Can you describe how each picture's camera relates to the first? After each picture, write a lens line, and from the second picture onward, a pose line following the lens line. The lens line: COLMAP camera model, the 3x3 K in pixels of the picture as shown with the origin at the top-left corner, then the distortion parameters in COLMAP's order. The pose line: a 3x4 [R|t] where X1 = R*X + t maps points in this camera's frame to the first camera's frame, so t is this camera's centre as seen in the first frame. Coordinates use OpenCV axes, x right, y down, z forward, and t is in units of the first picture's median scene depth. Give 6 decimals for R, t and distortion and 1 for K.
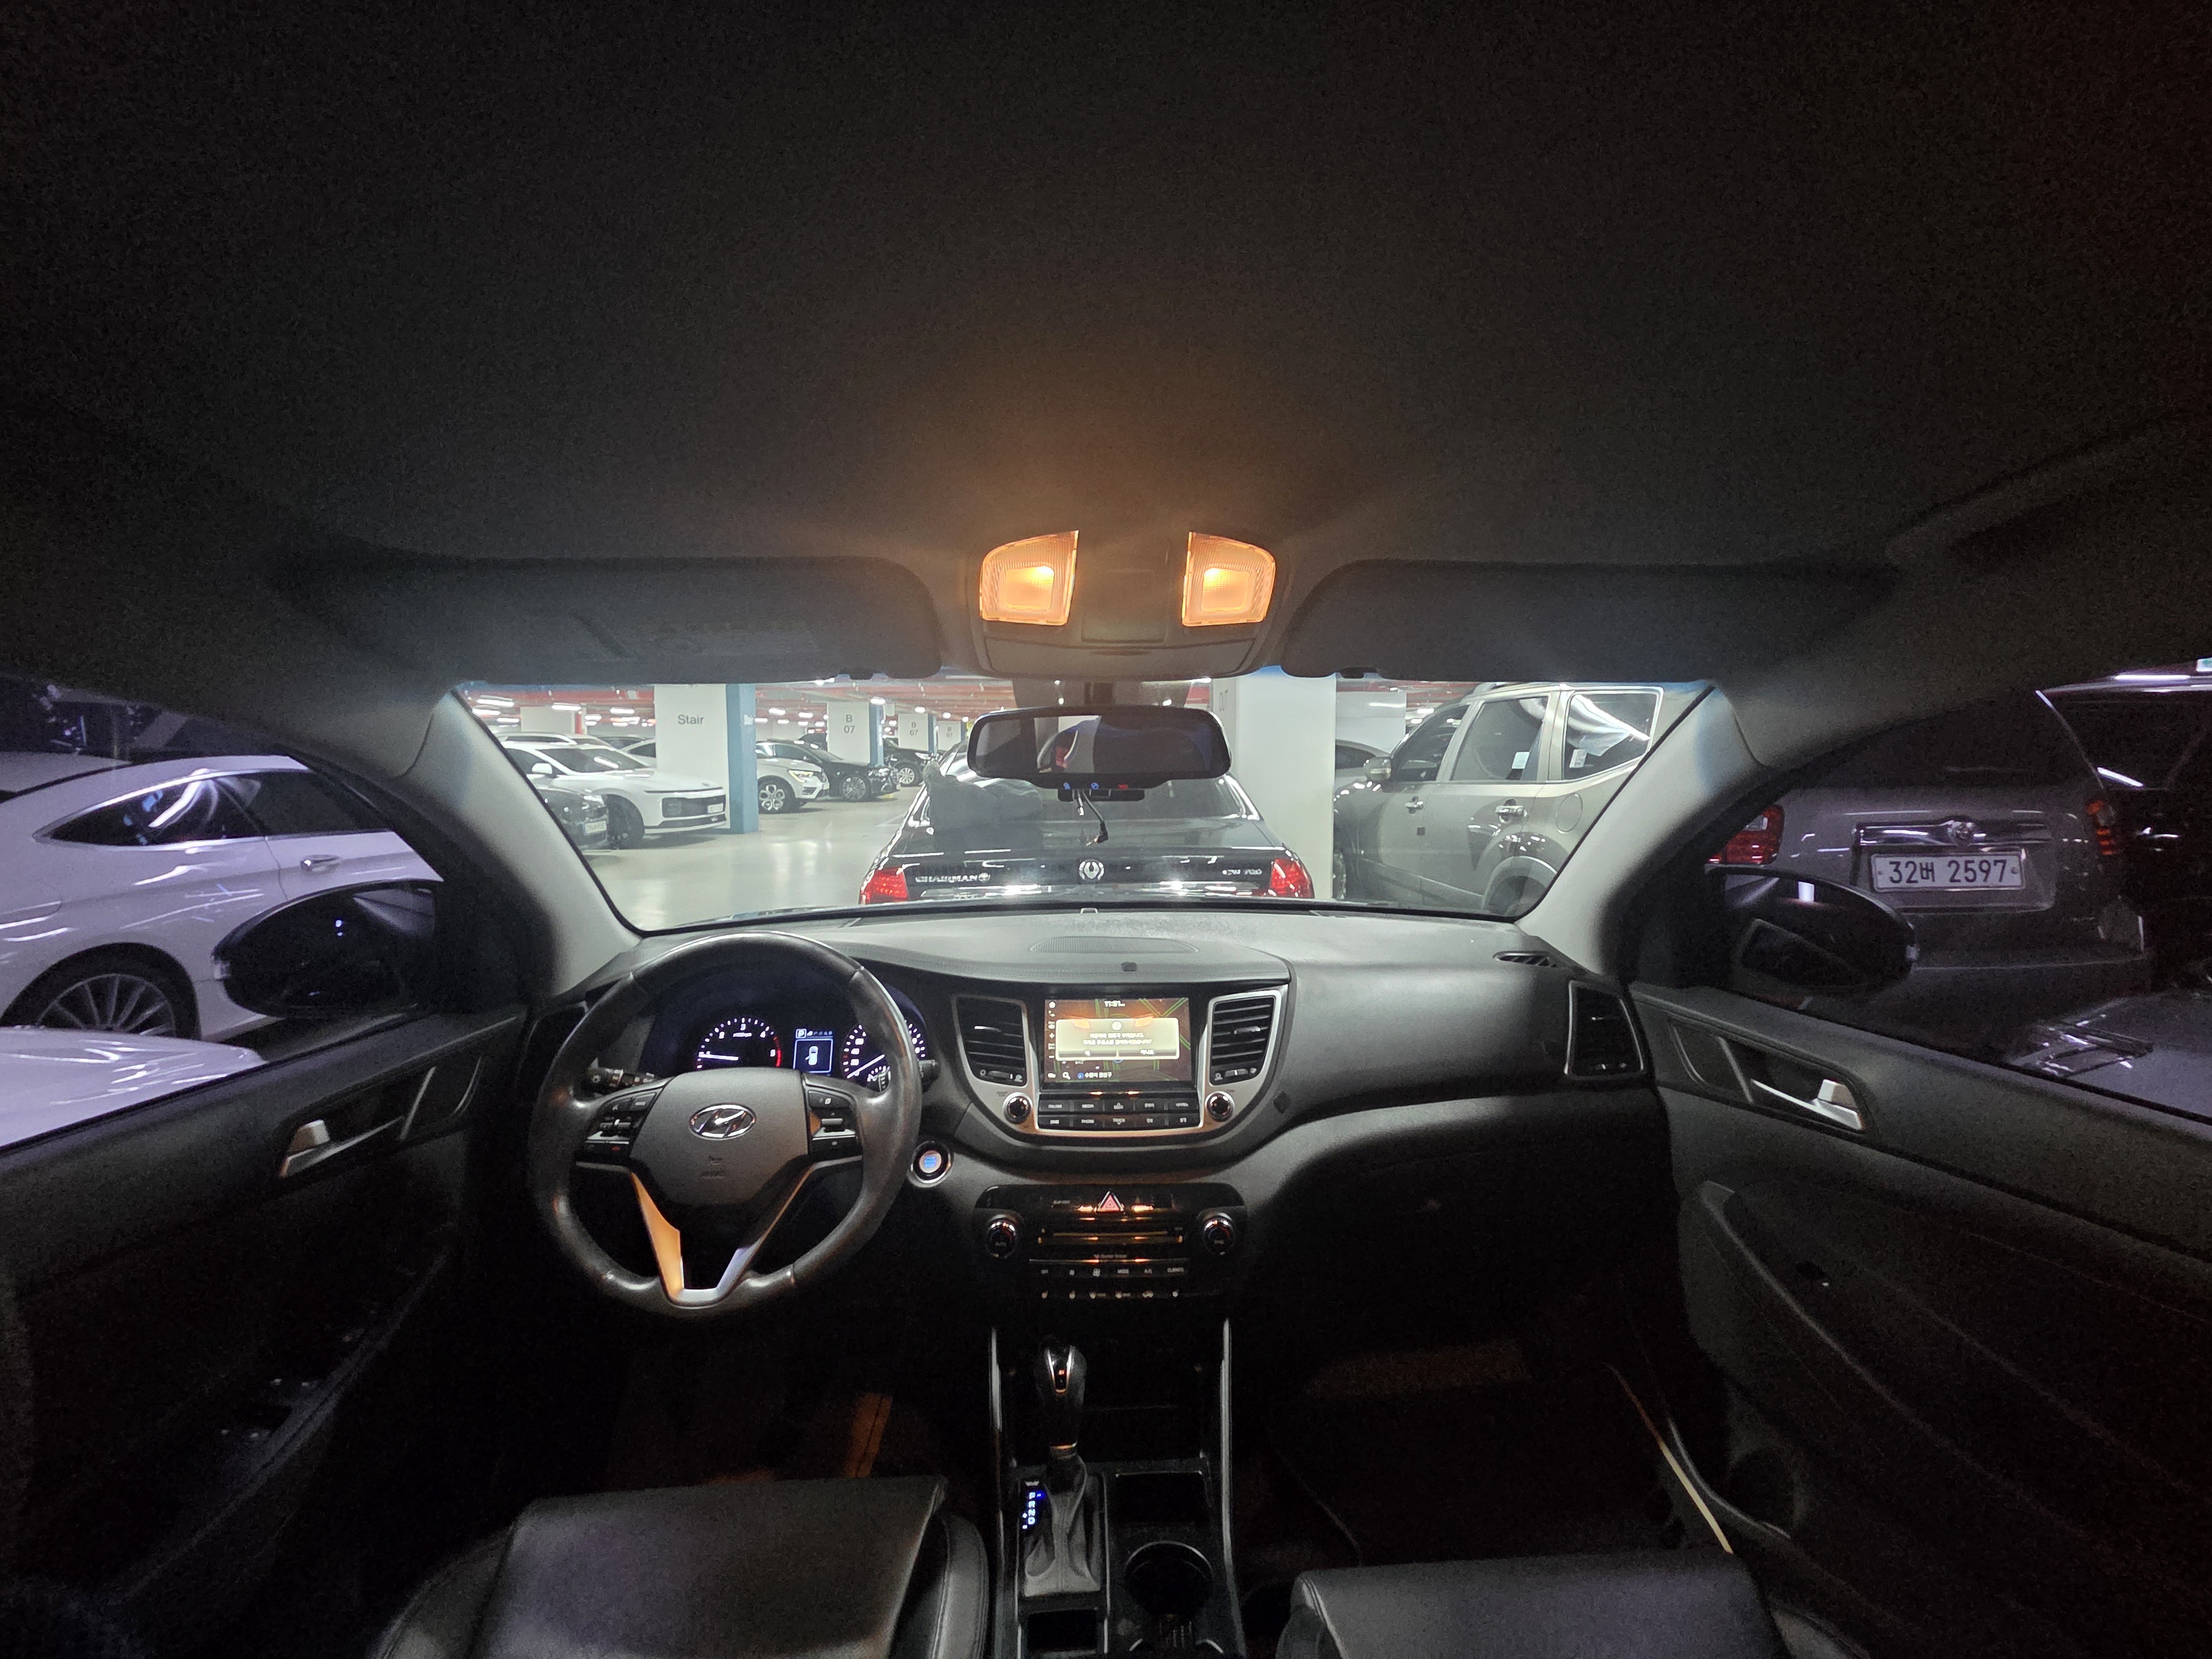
lens RADIAL K [[903.0, 0, 1120.3], [0, 903.0, 816.1], [0, 0, 1]] dist [-0.002527, 0.000250]
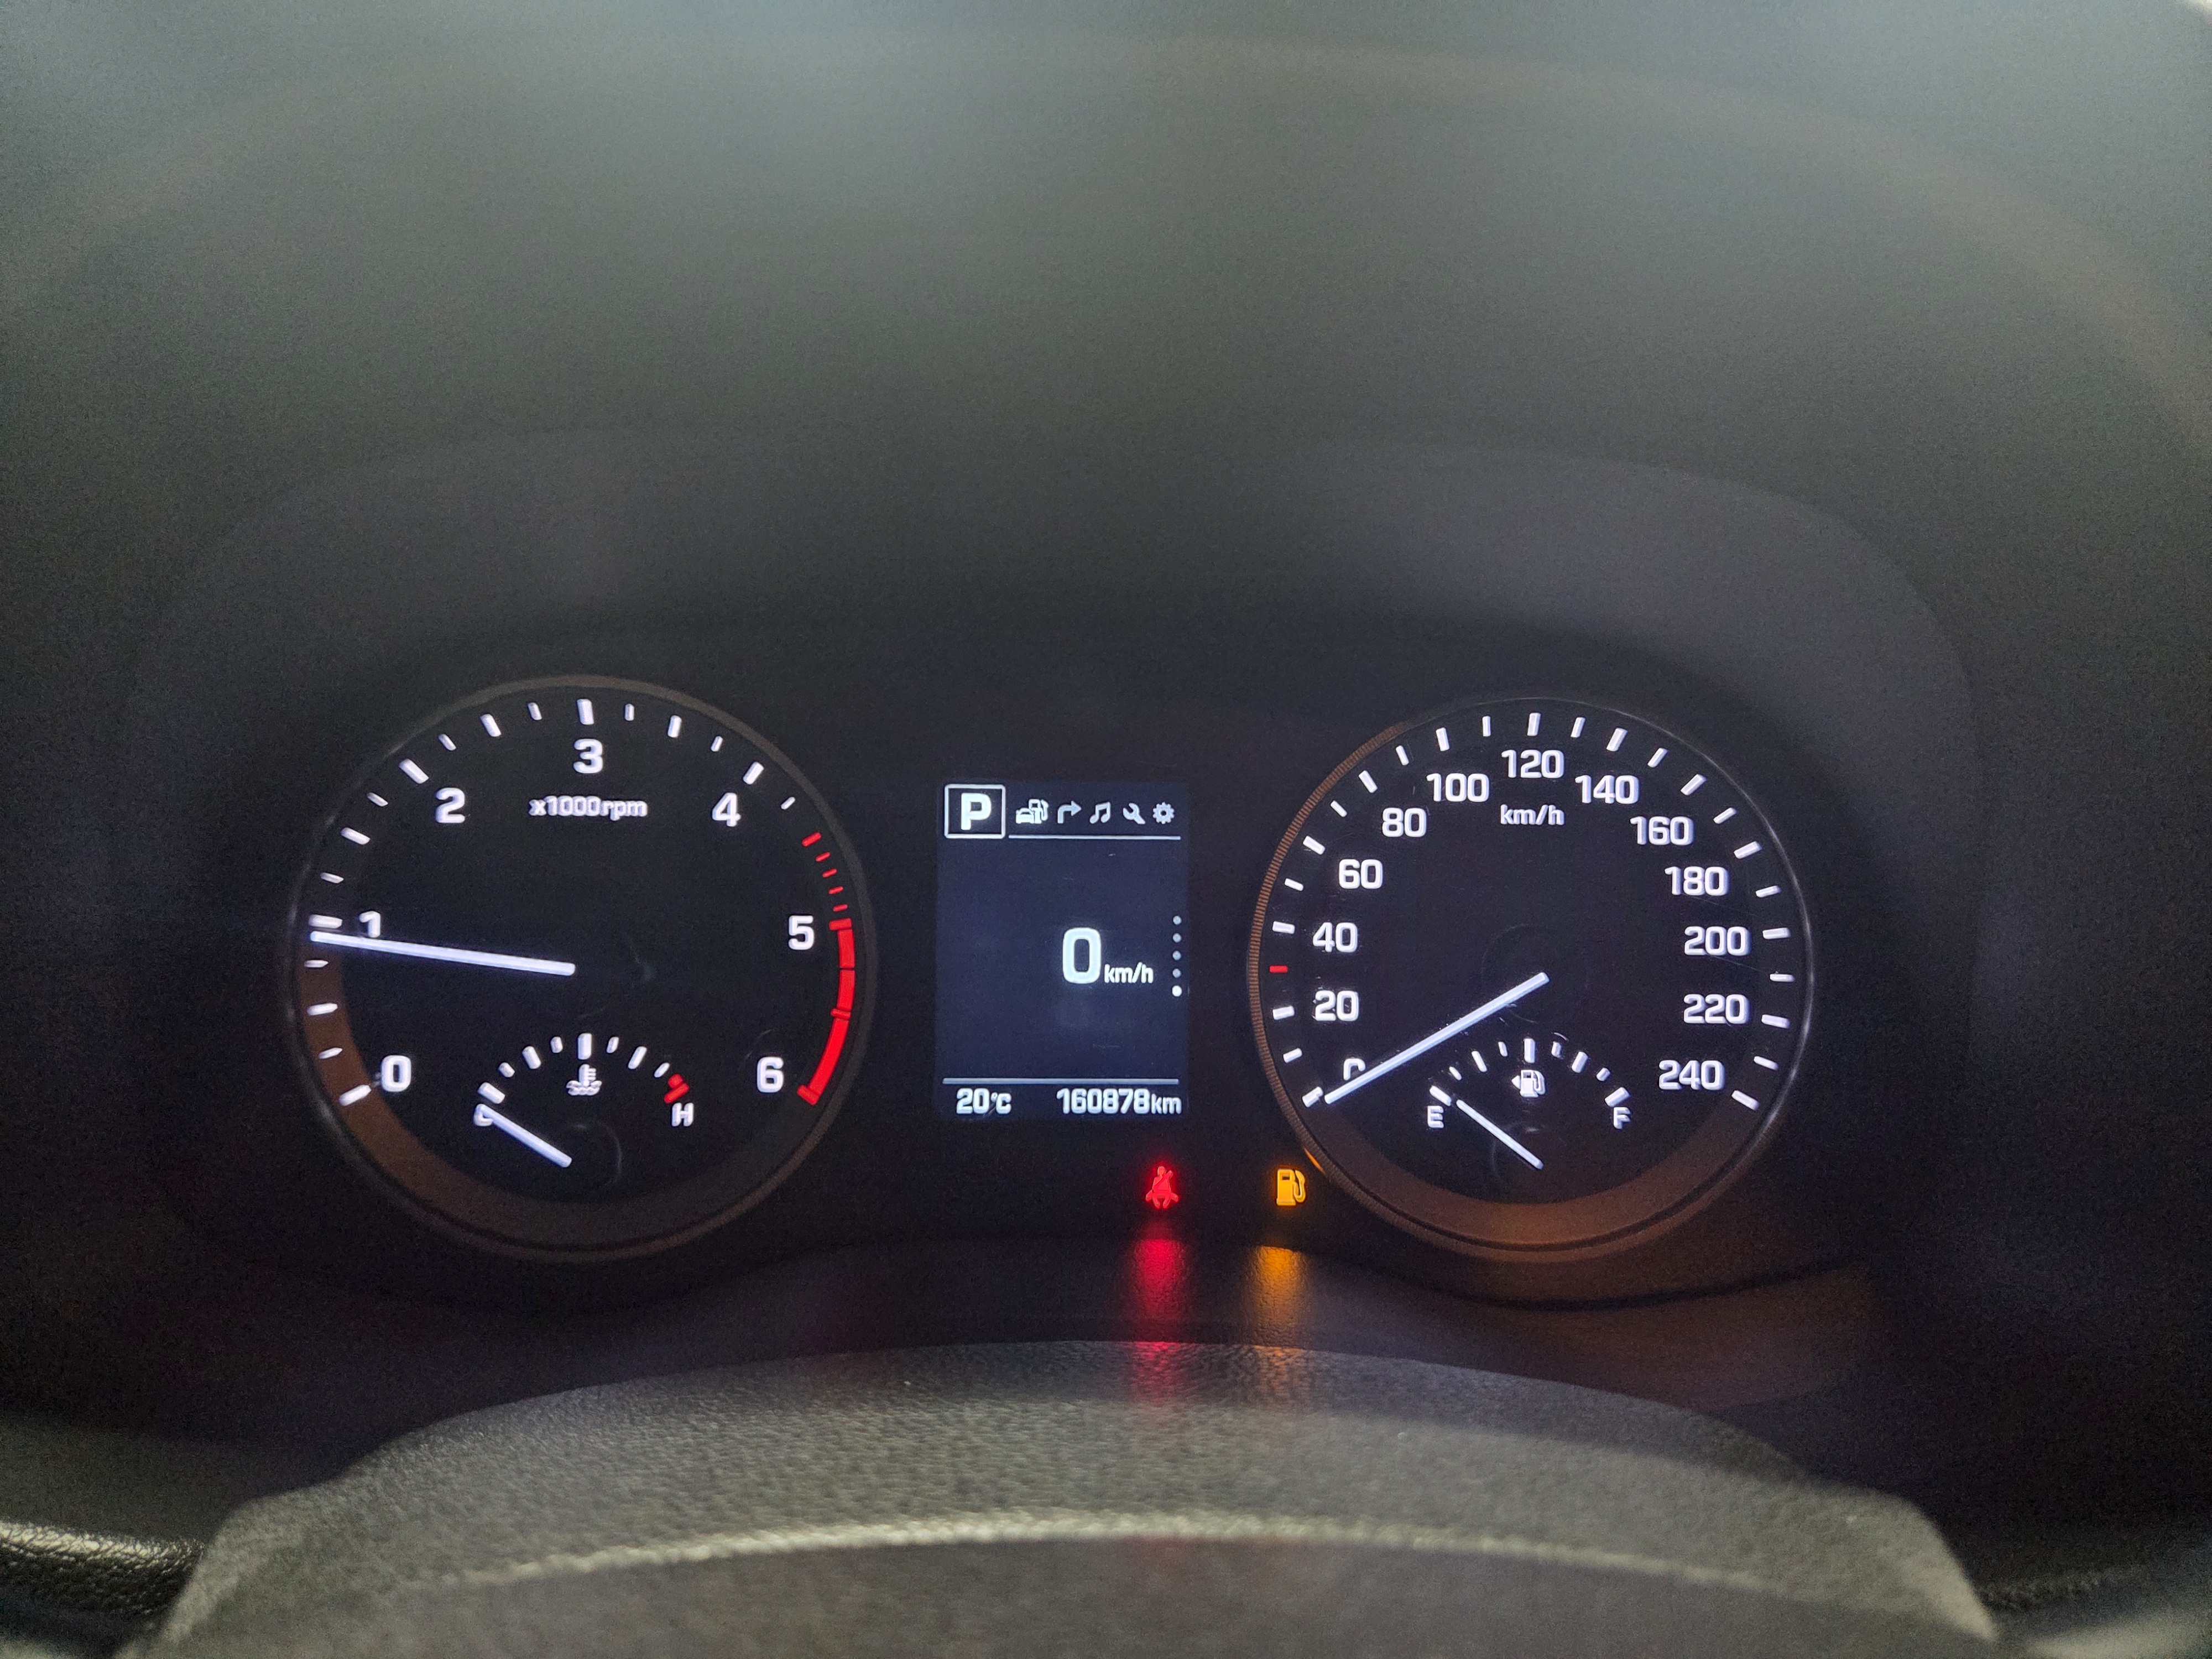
lens RADIAL K [[1488.3, 0, 1056.1], [0, 1488.3, 768.4], [0, 0, 1]] dist [0.053736, -0.052483]
pose [[0.999249, 0.035150, -0.016302, -0.360503], [-0.028053, 0.946546, 0.321345, 0.164960], [0.026726, -0.320647, 0.946822, 0.821010]]
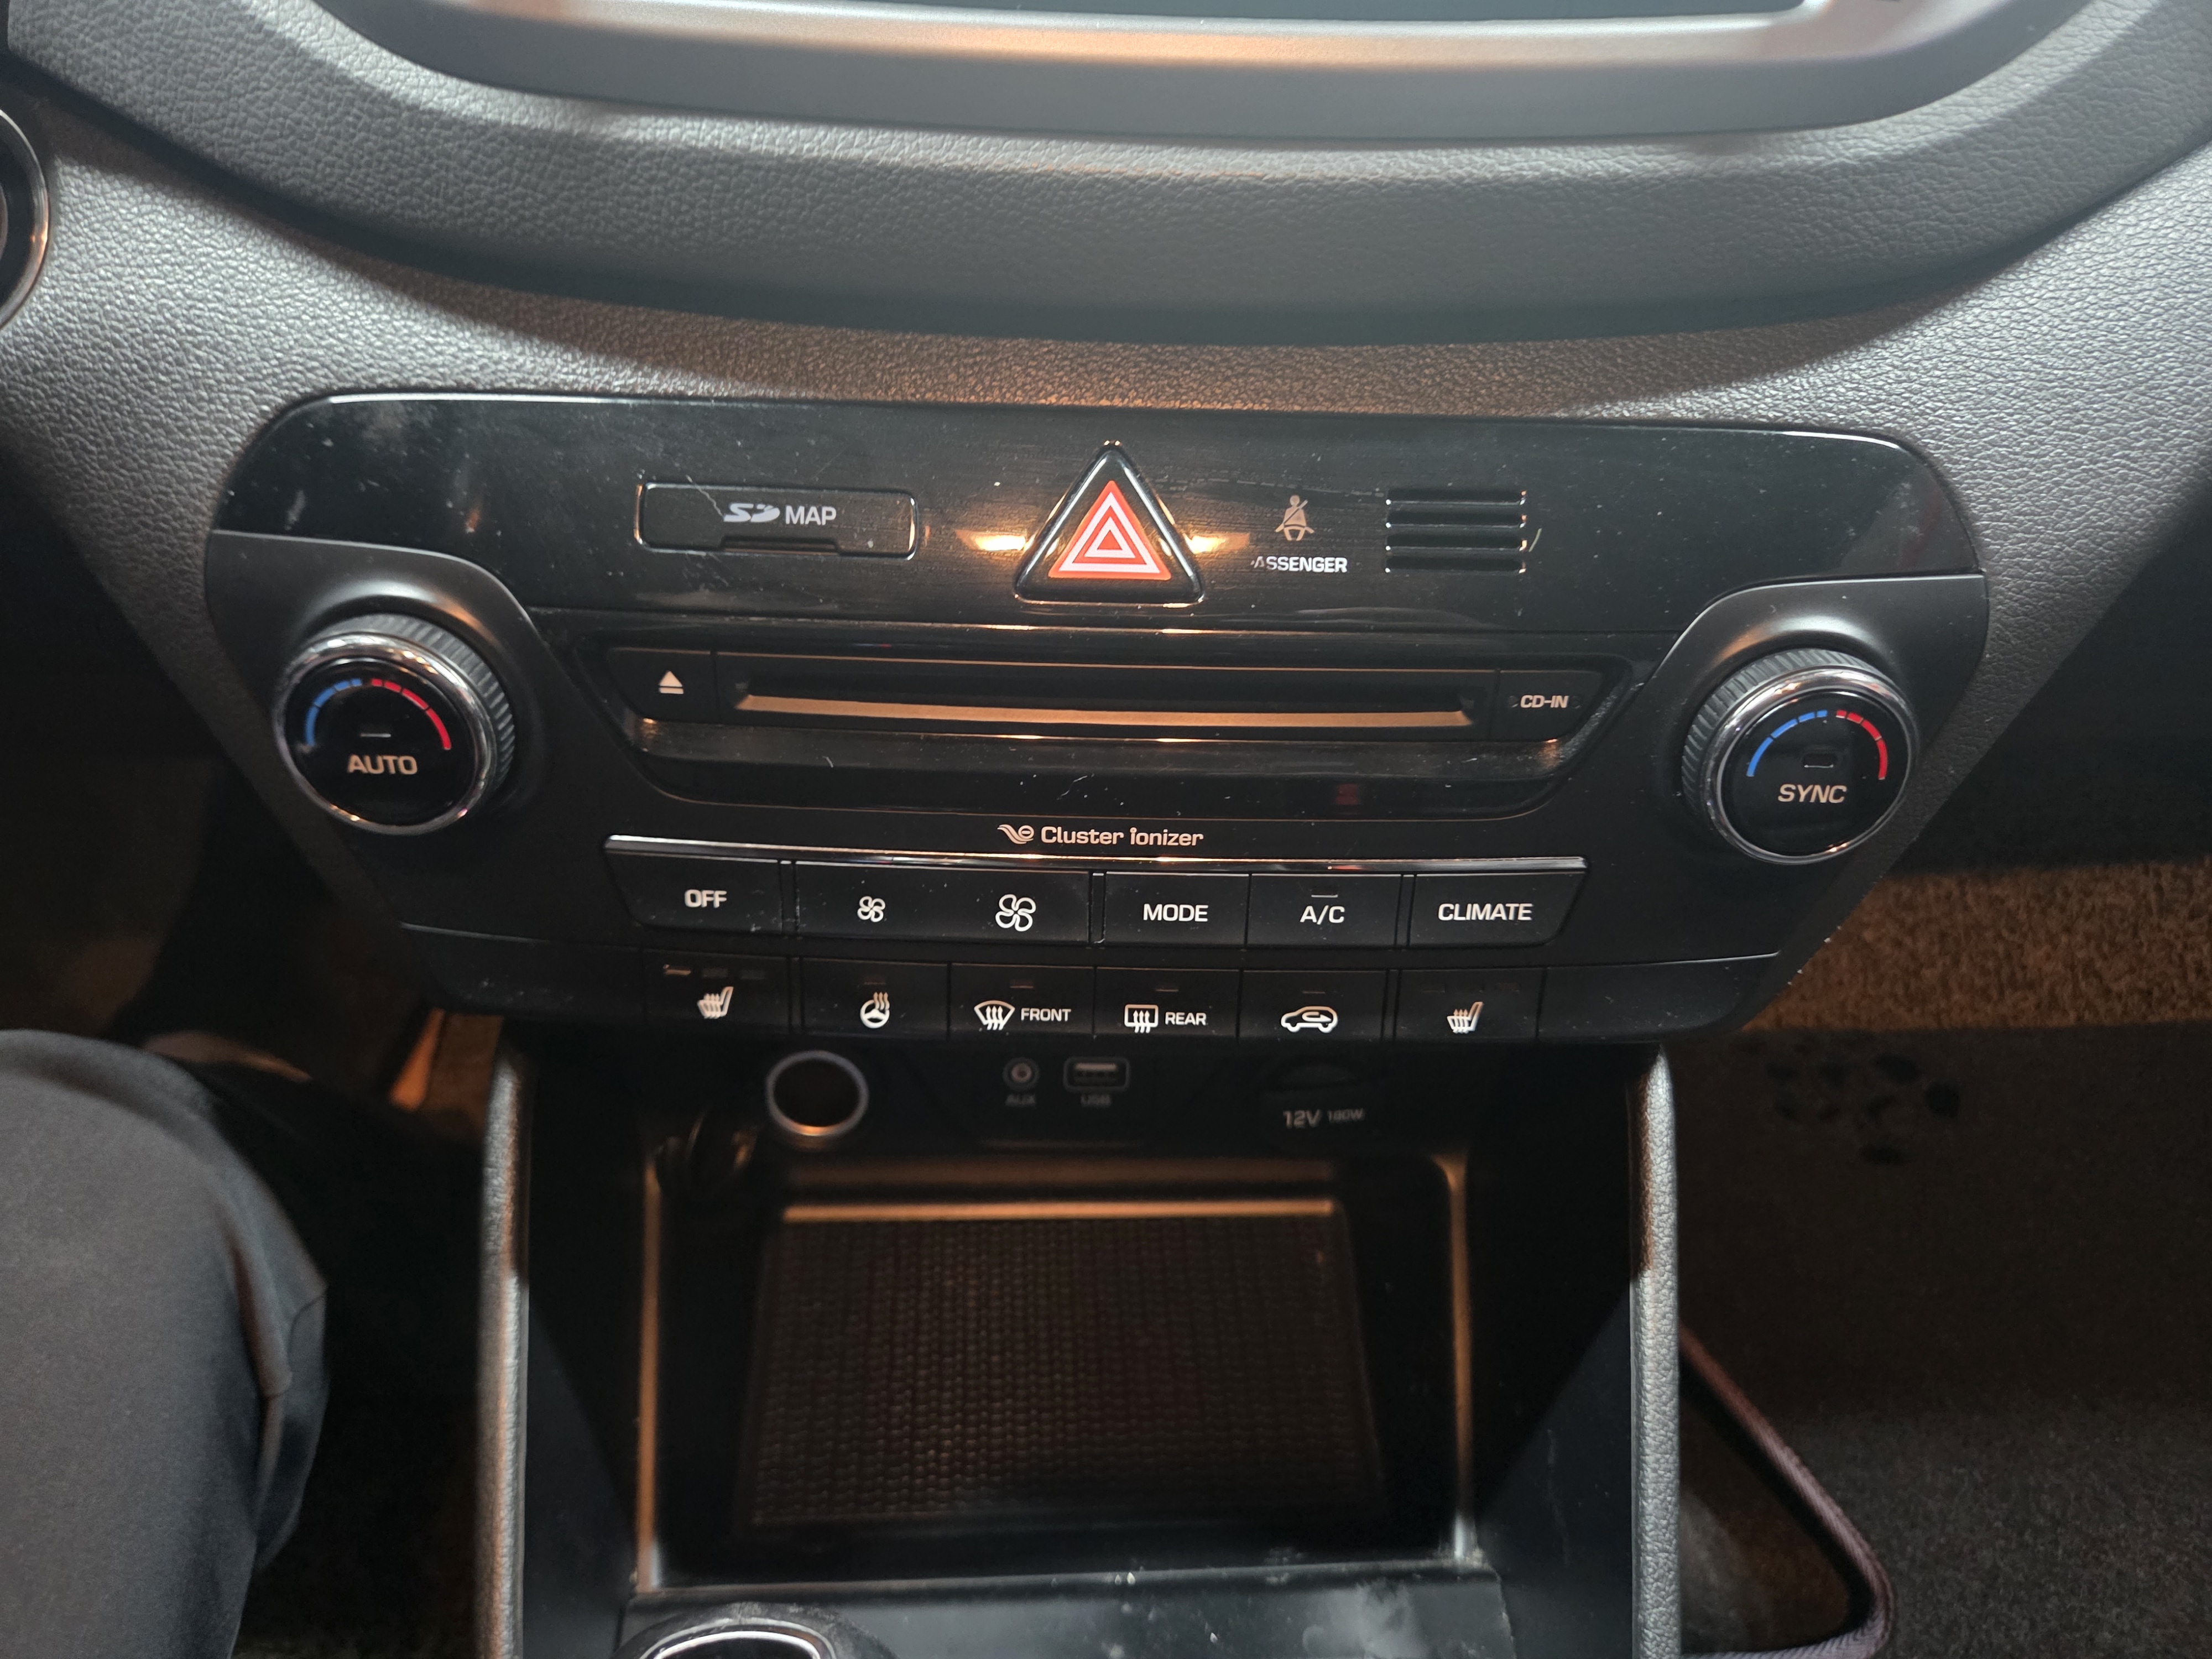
lens RADIAL K [[1488.3, 0, 1100.5], [0, 1488.3, 825.6], [0, 0, 1]] dist [0.053736, -0.052483]
pose [[0.999320, 0.034303, 0.013516, -0.013025], [-0.035276, 0.782979, 0.621047, 0.281564], [0.010721, -0.621102, 0.783657, 0.697793]]
